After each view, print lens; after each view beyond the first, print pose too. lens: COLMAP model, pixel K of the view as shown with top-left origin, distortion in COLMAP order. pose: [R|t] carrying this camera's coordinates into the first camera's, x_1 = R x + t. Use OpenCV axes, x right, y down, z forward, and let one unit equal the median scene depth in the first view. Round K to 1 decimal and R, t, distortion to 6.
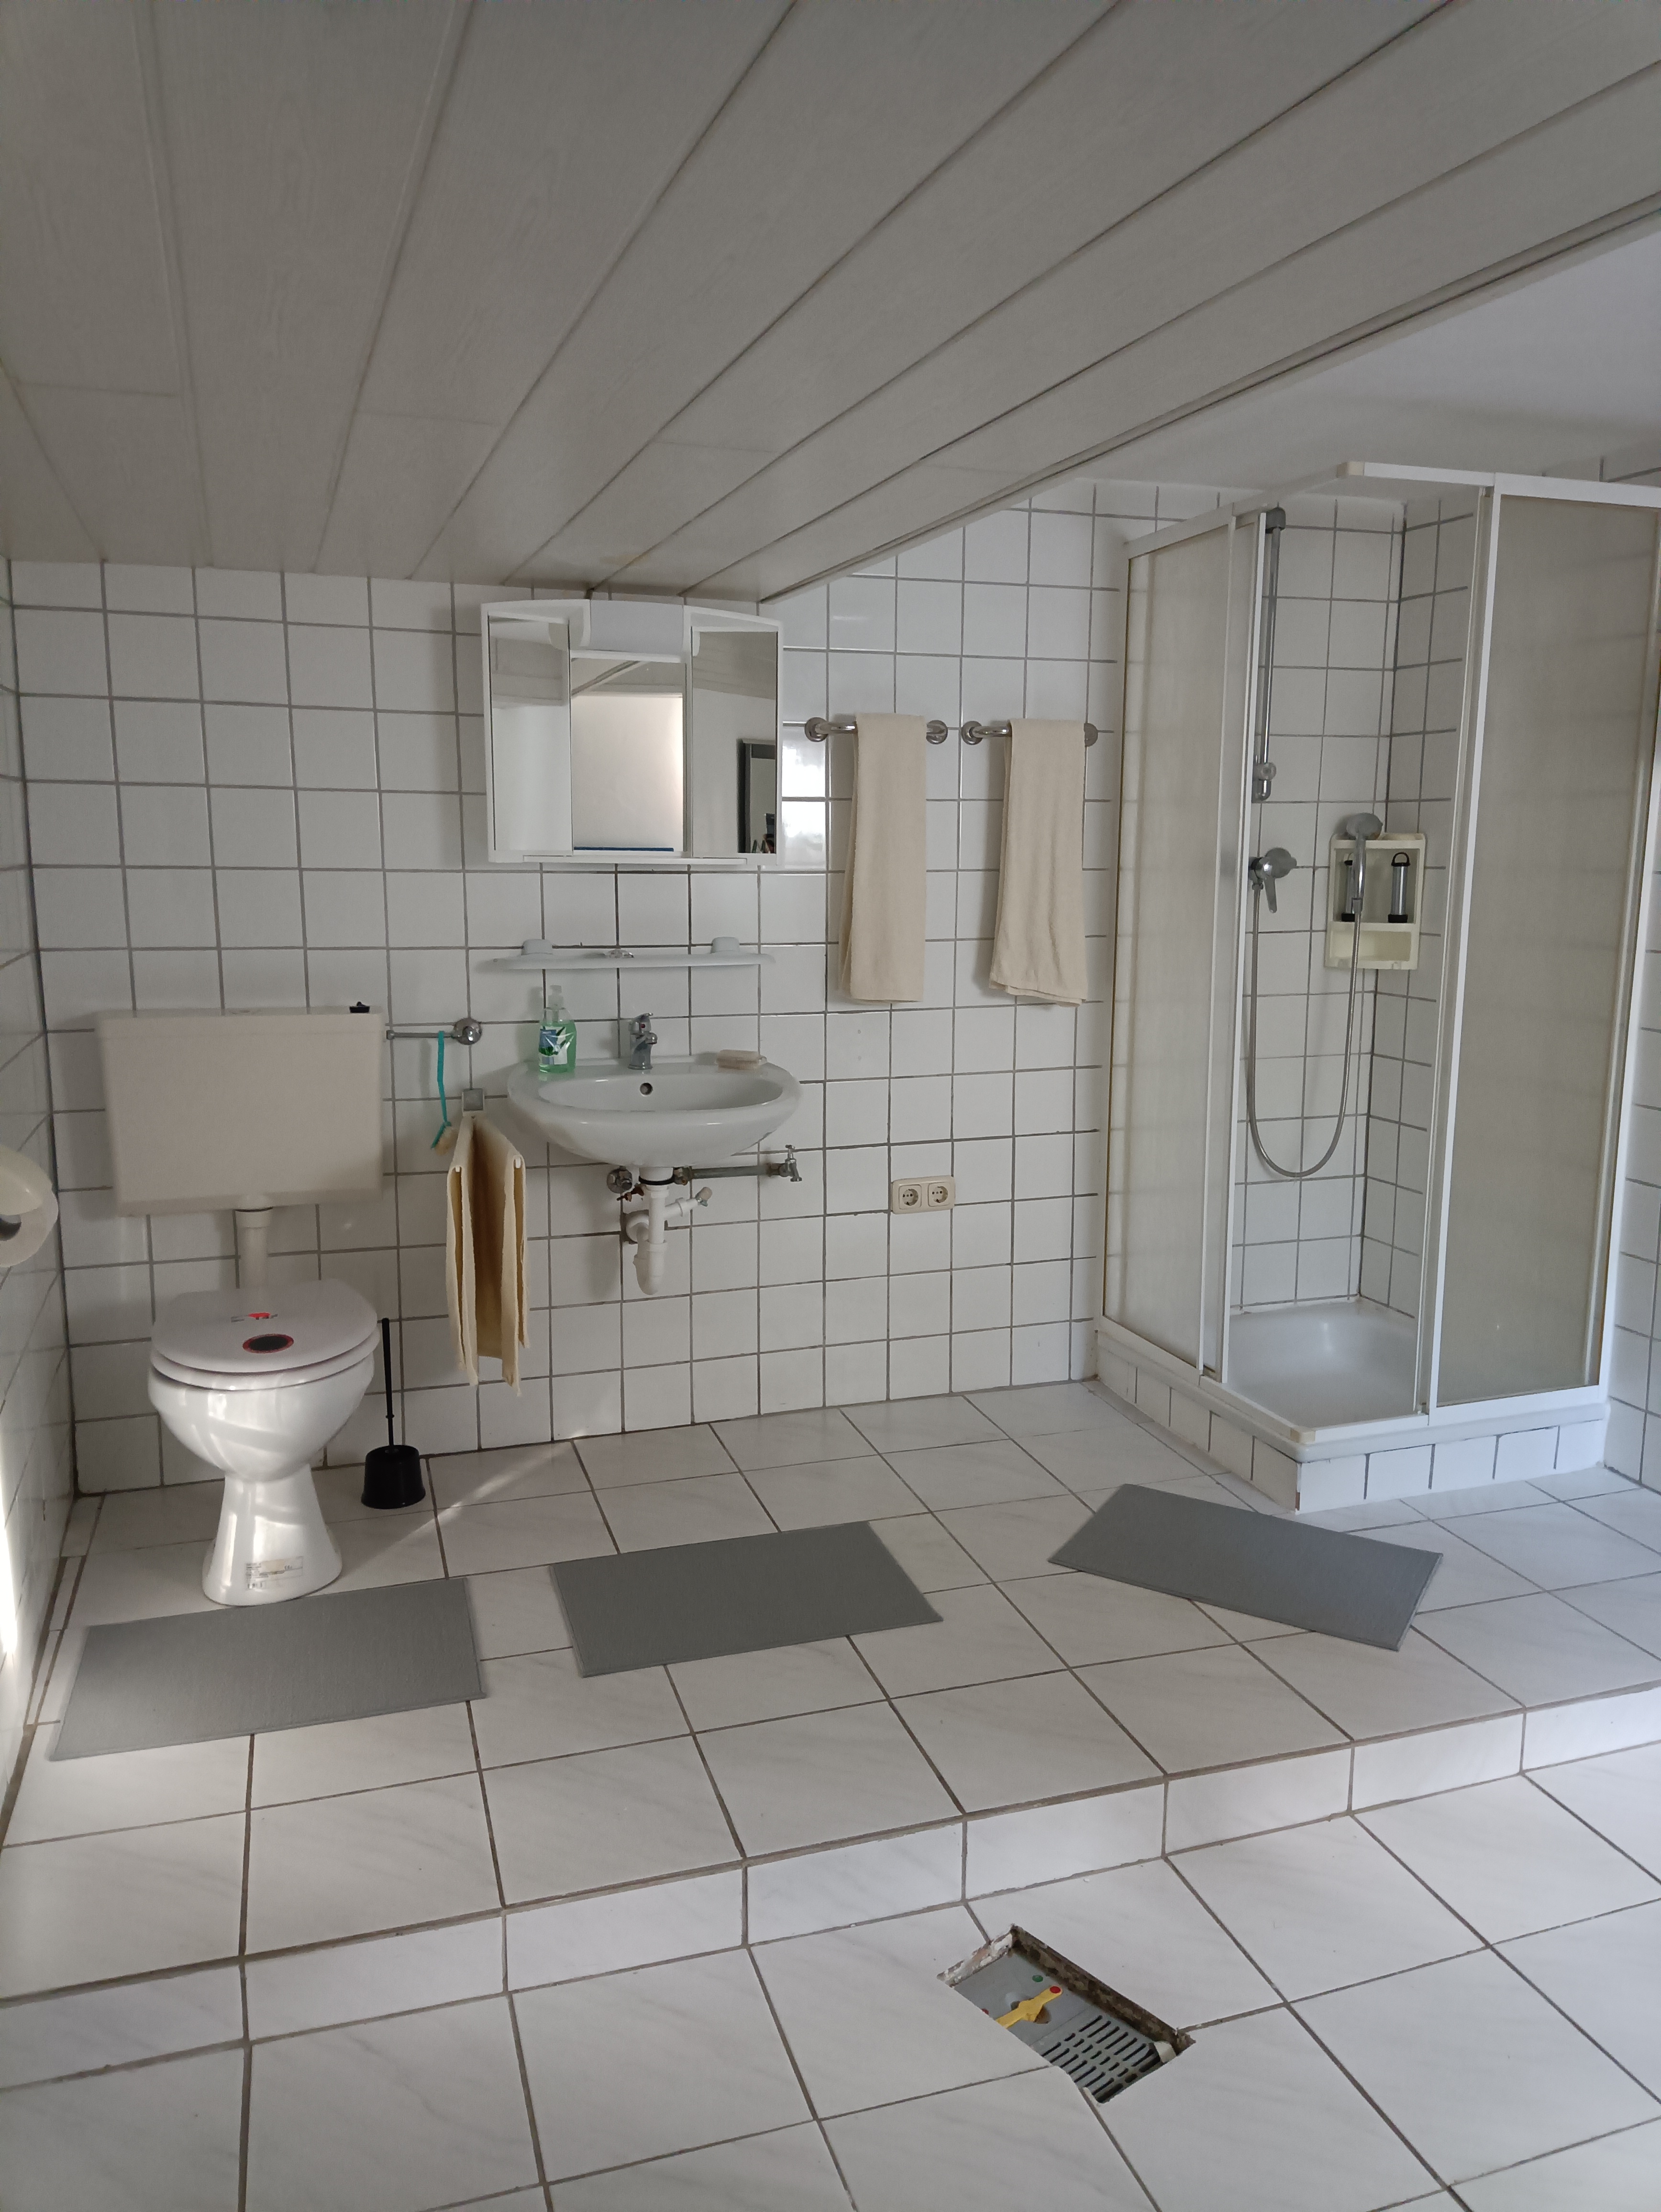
lens RADIAL K [[1628.6, 0, 830.5], [0, 1628.6, 1106.0], [0, 0, 1]] dist [0.121415, -0.187925]
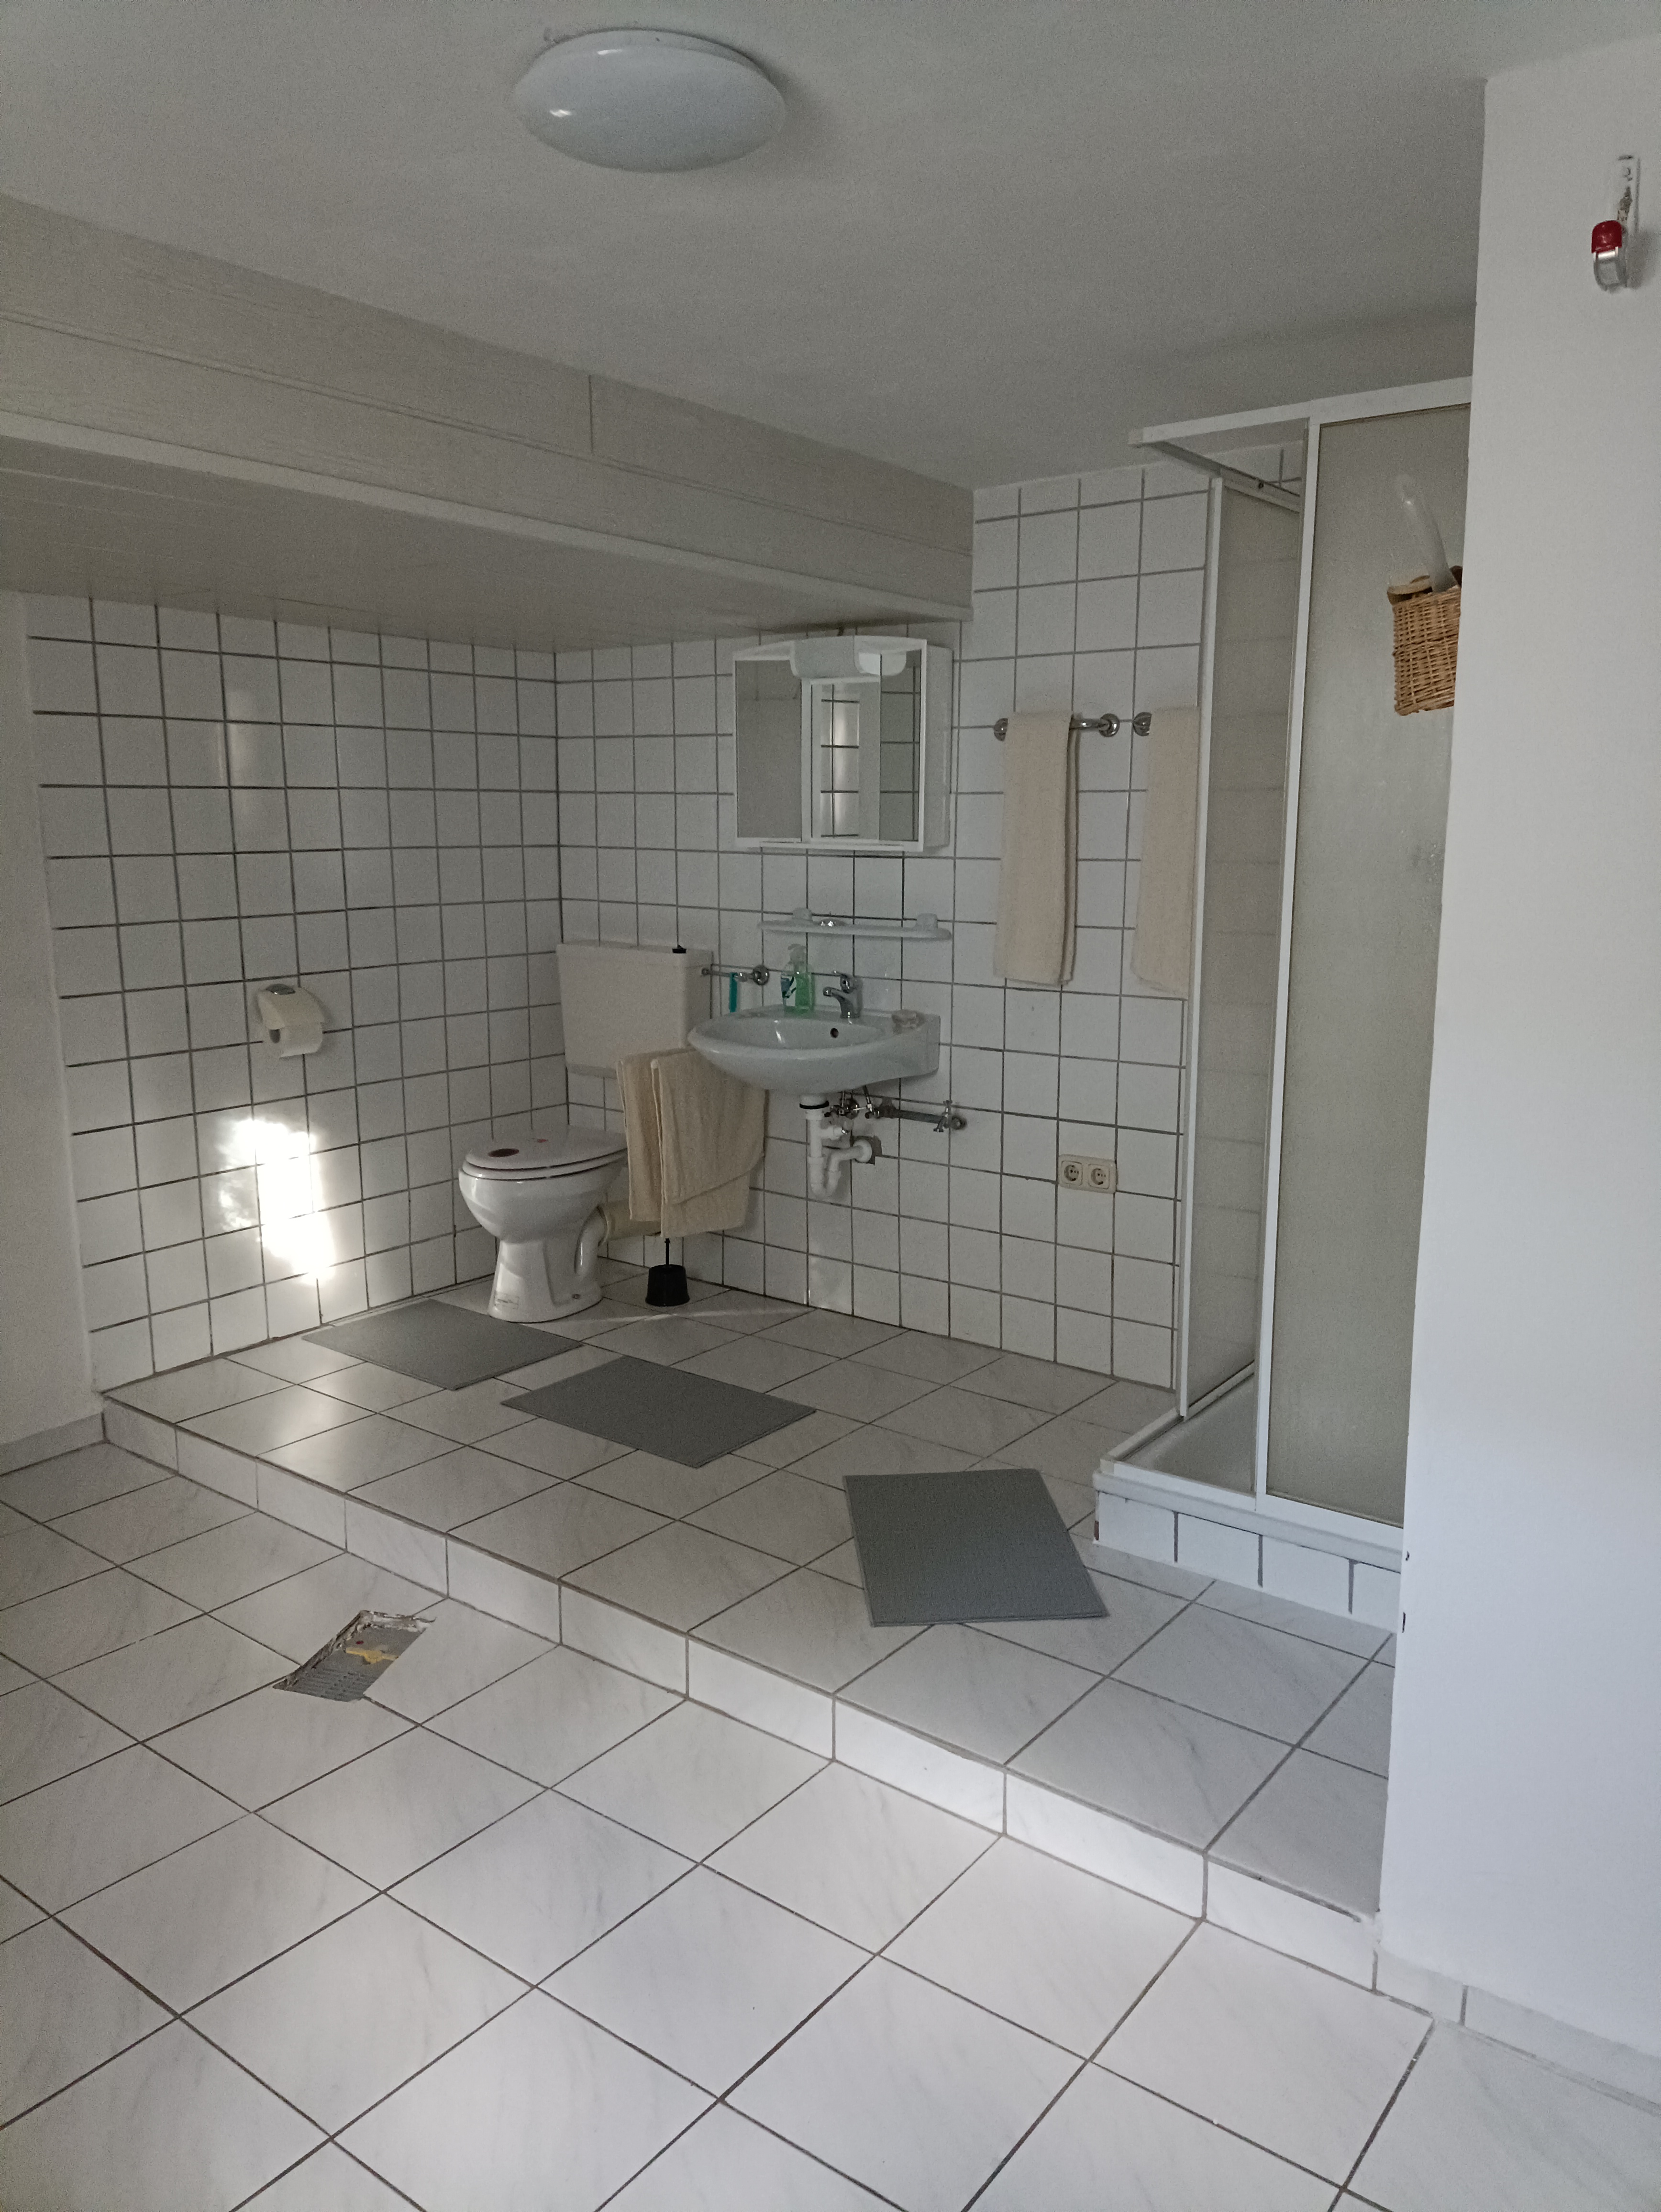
lens RADIAL K [[1628.6, 0, 830.5], [0, 1628.6, 1106.0], [0, 0, 1]] dist [0.121415, -0.187925]
pose [[0.555338, 0.142947, -0.819247, 0.940392], [-0.137288, 0.987358, 0.079218, -0.055550], [0.820214, 0.068480, 0.567943, 0.320080]]
